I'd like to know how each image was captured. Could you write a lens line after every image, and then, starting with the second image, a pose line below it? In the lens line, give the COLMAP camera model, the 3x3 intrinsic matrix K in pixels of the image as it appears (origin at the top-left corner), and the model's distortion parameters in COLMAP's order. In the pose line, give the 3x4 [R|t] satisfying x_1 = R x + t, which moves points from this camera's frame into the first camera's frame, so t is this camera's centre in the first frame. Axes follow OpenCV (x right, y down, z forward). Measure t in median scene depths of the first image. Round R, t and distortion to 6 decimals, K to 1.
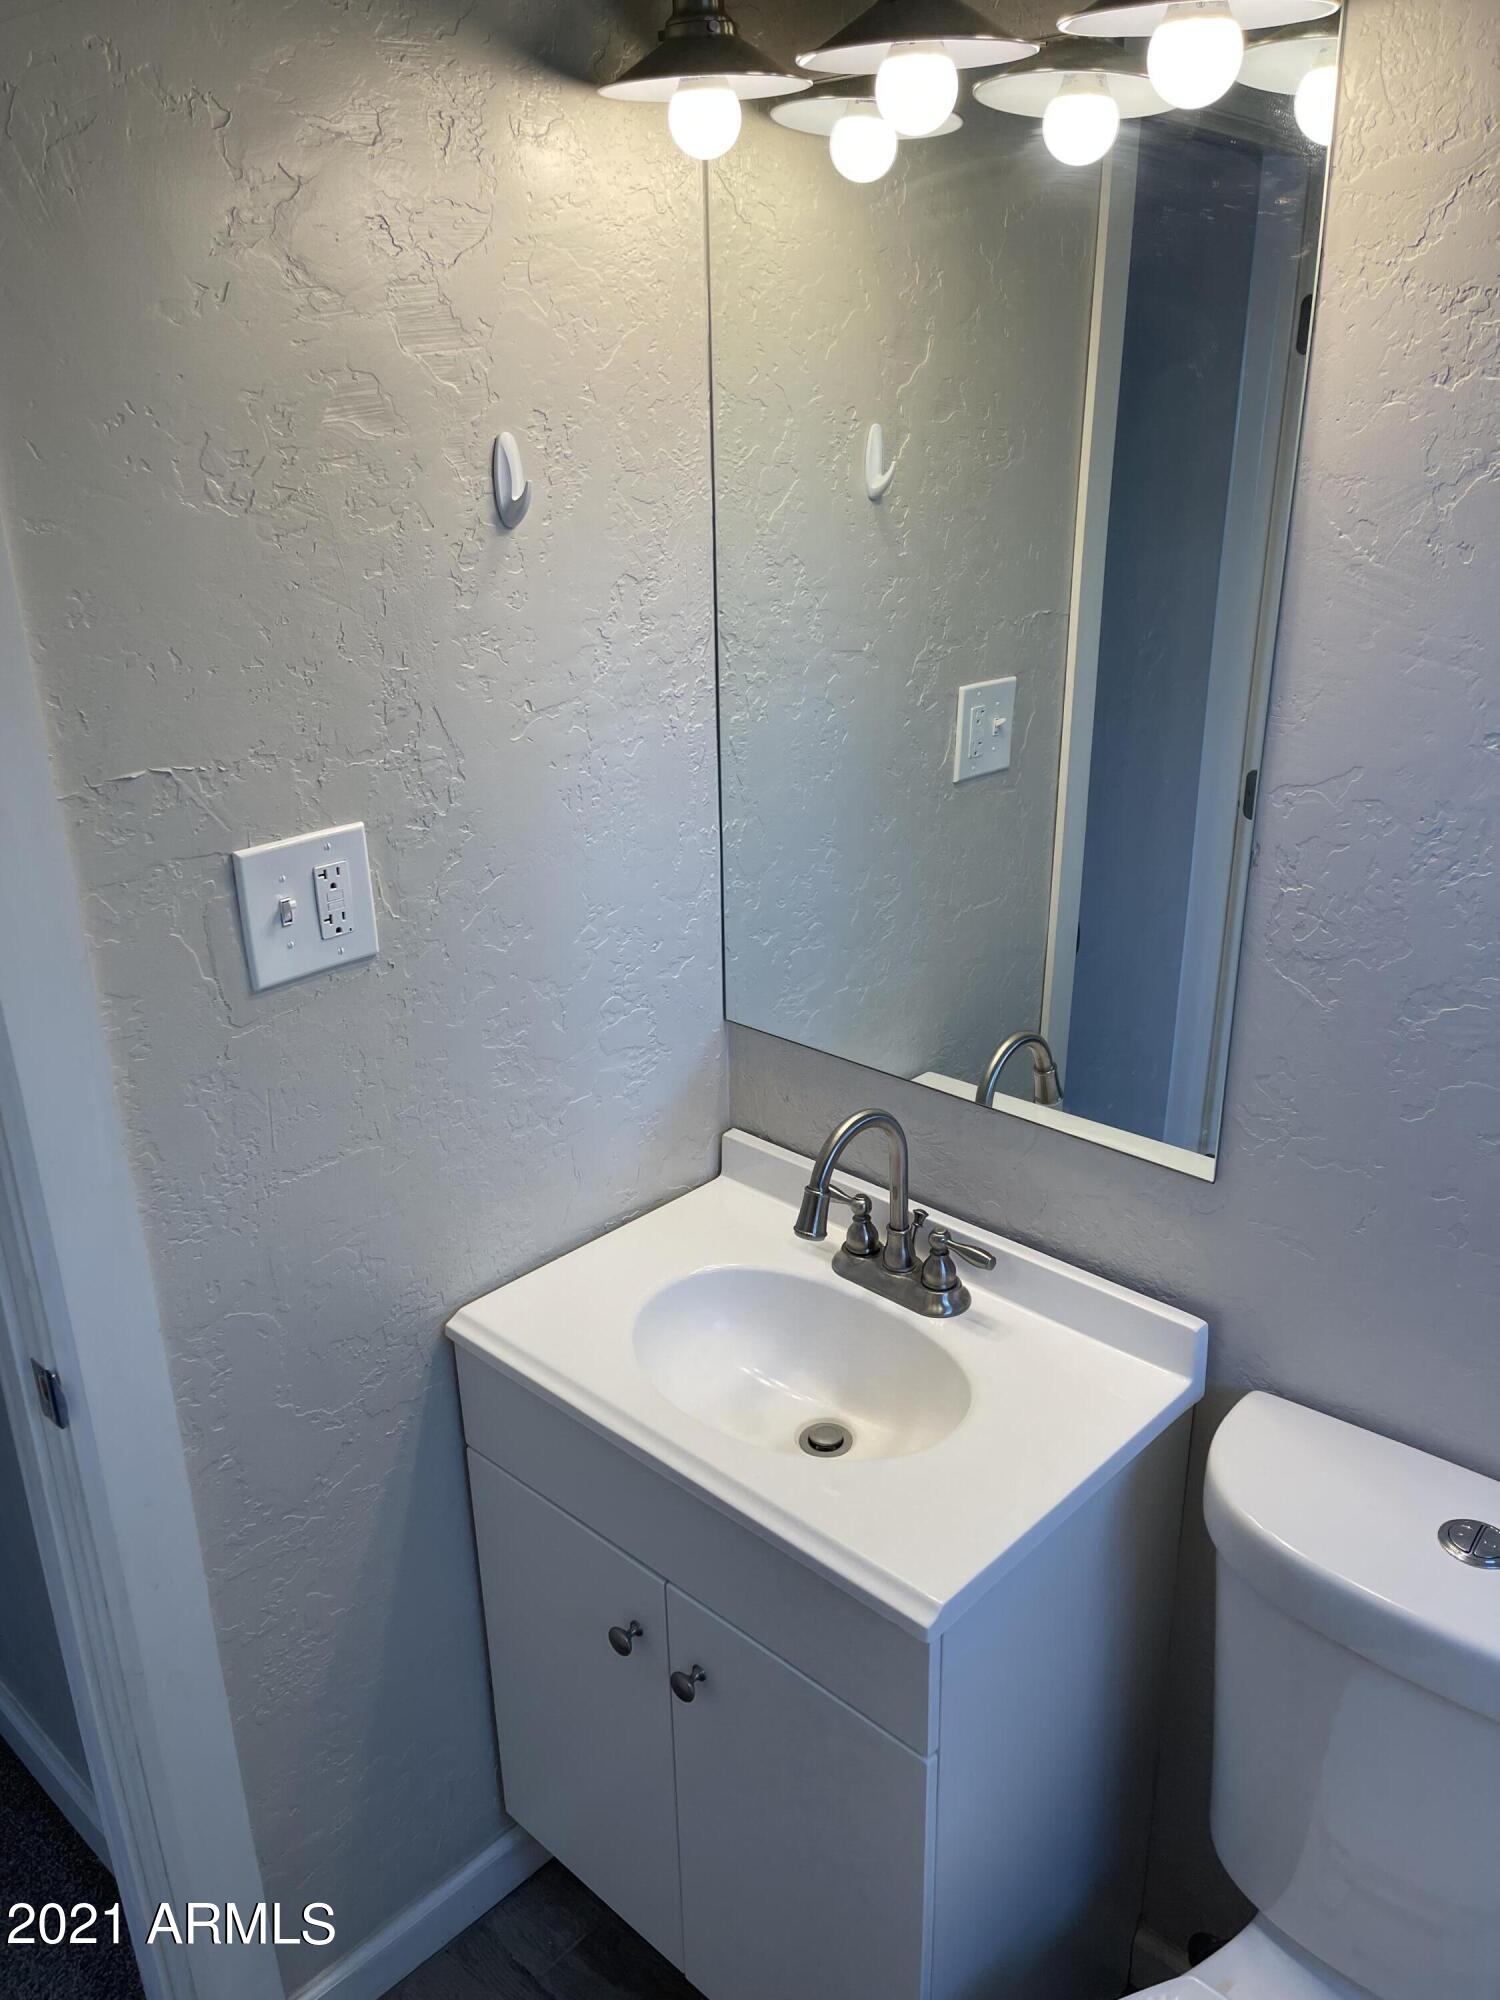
lens RADIAL K [[1502.3, 0, 745.8], [0, 1502.3, 1002.7], [0, 0, 1]] dist [0.069325, -0.090505]
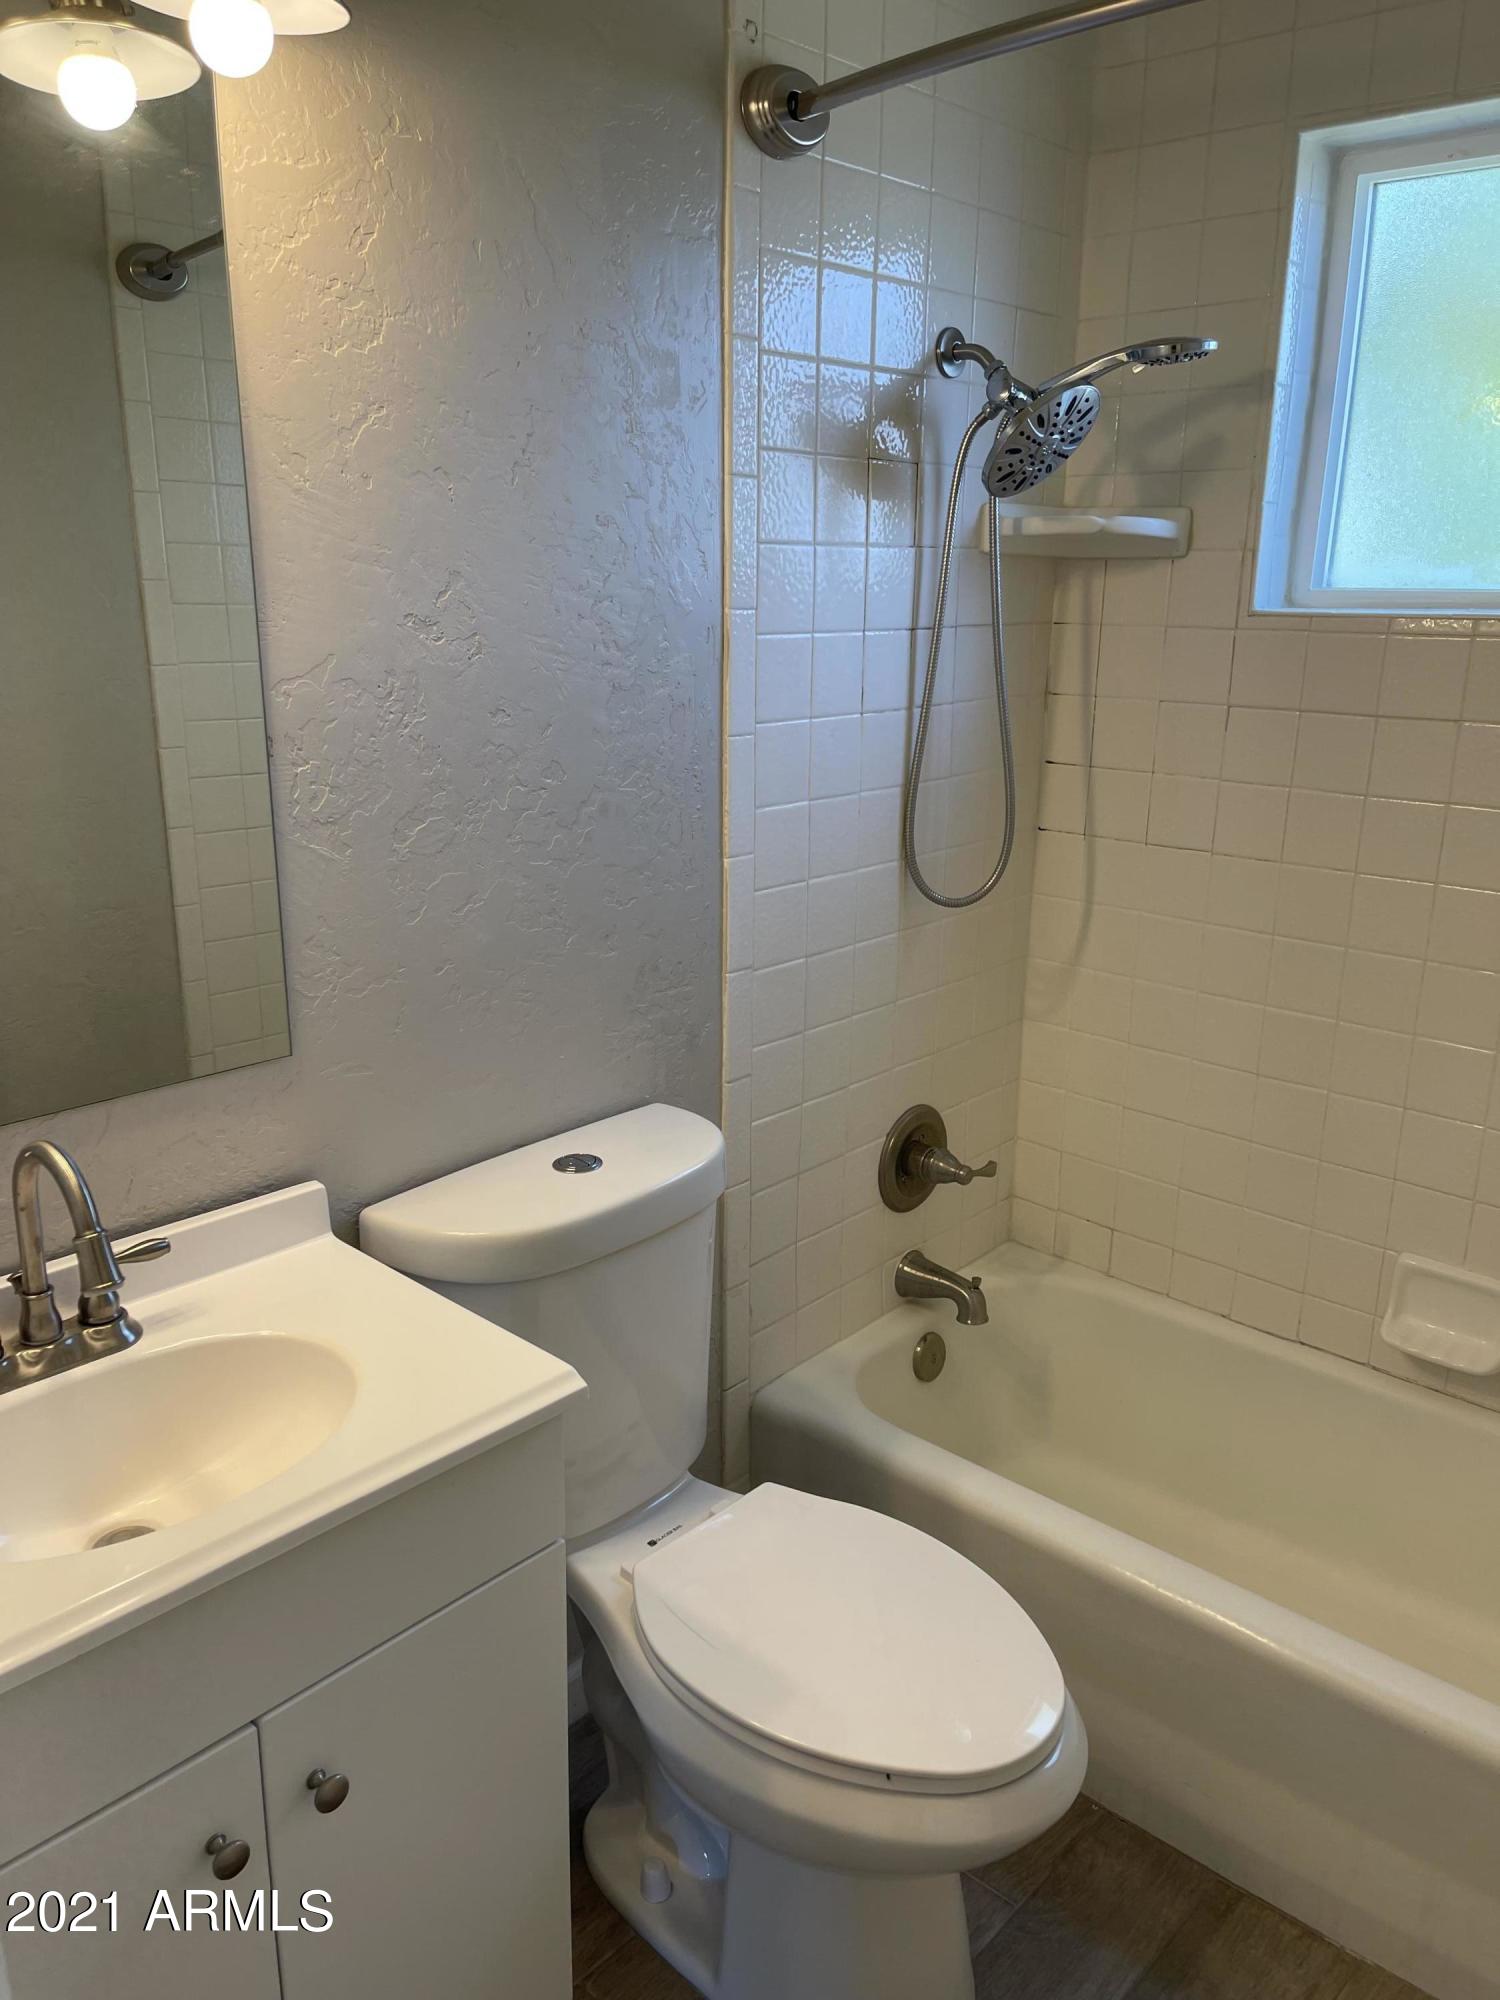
lens RADIAL K [[1502.3, 0, 745.6], [0, 1502.3, 1000.2], [0, 0, 1]] dist [0.069325, -0.090505]
pose [[-0.003281, -0.264976, 0.964249, -0.849060], [0.346861, 0.904088, 0.249624, -0.088400], [-0.937911, 0.335280, 0.088944, 0.647388]]
